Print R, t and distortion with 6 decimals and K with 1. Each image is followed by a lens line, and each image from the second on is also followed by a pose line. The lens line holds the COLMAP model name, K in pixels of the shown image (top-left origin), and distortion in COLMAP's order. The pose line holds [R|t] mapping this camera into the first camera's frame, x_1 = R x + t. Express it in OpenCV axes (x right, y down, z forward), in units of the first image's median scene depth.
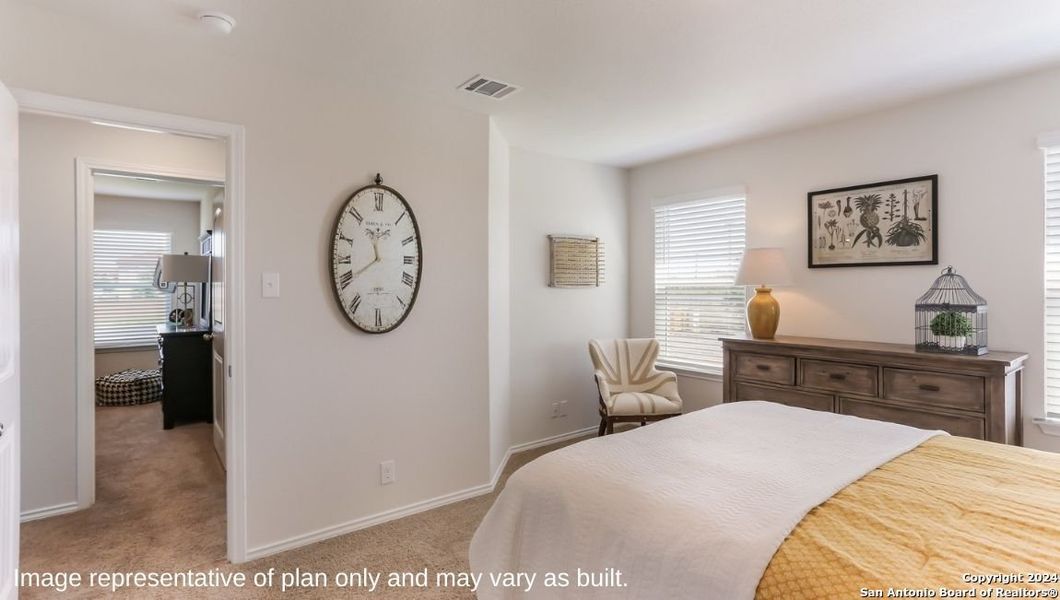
lens RADIAL K [[512.2, 0, 529.5], [0, 512.2, 291.1], [0, 0, 1]] dist [-0.002259, -0.000261]
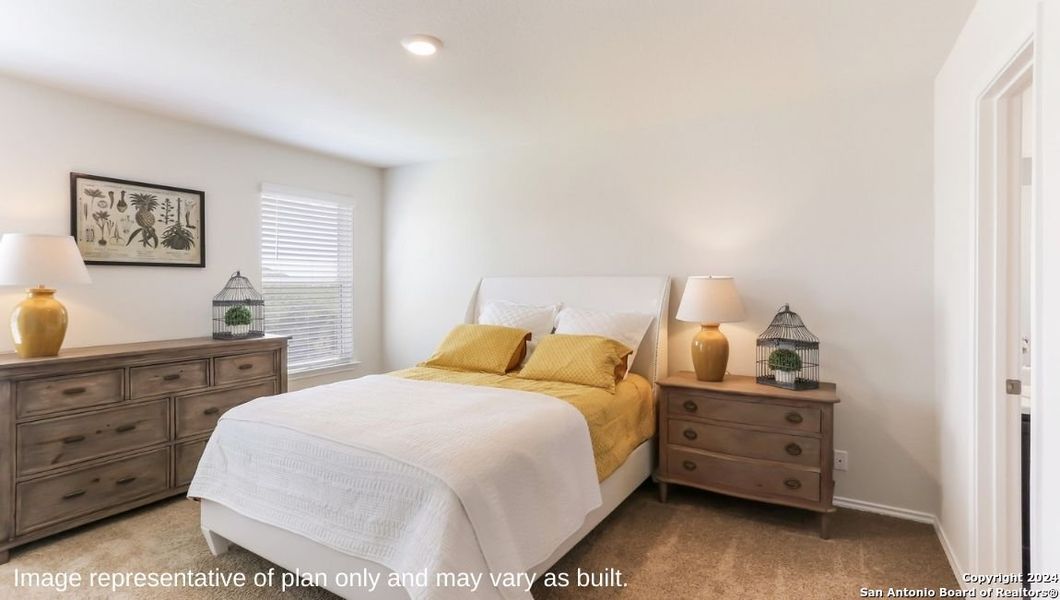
lens RADIAL K [[512.2, 0, 528.6], [0, 512.2, 292.0], [0, 0, 1]] dist [-0.002259, -0.000261]
pose [[-0.359175, -0.011410, 0.933201, -0.536036], [0.010336, 0.999815, 0.016203, -0.006332], [-0.933213, 0.015465, -0.358991, 0.670799]]
